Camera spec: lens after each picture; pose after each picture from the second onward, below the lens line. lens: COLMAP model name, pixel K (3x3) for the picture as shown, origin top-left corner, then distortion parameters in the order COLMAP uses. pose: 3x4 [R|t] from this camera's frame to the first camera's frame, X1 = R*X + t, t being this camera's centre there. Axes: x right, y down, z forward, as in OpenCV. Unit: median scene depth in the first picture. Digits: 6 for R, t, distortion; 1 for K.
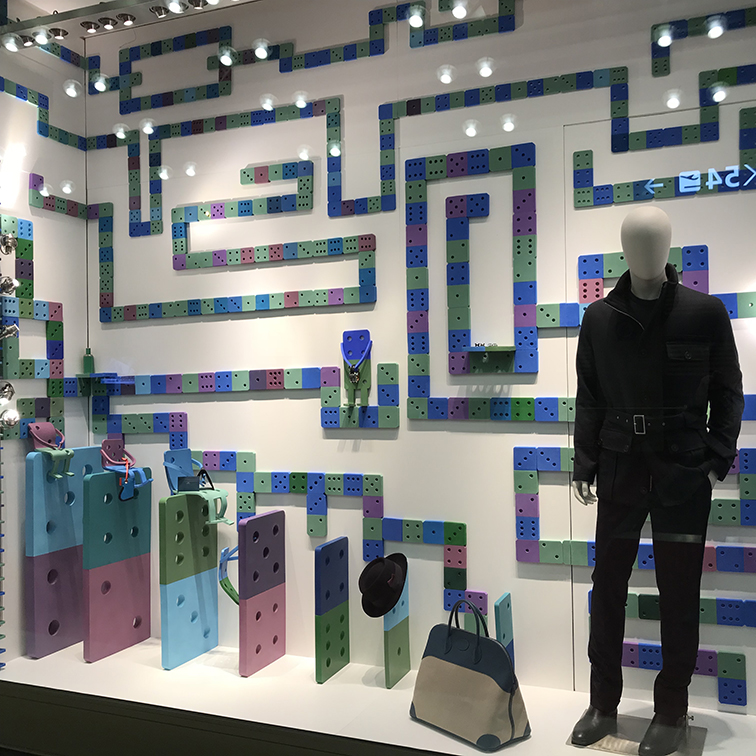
lens RADIAL K [[829.8, 0, 378.0], [0, 829.8, 378.0], [0, 0, 1]] dist [0.129410, -0.376612]
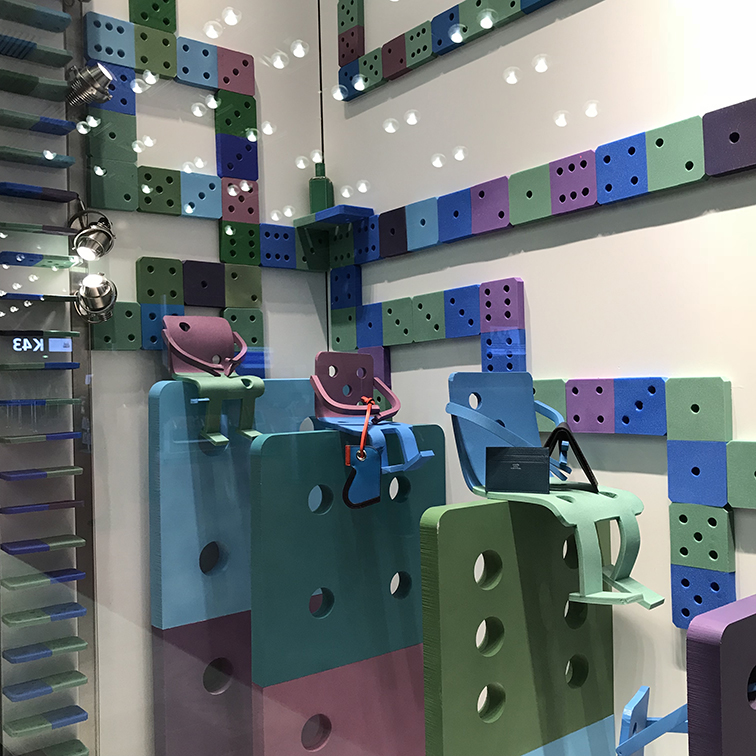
lens RADIAL K [[829.8, 0, 378.0], [0, 829.8, 378.0], [0, 0, 1]] dist [0.129410, -0.376612]
pose [[0.887044, -0.013764, -0.461479, -0.118511], [0.020596, 0.999740, 0.009771, 0.082982], [0.461224, -0.018172, 0.887097, 0.658161]]
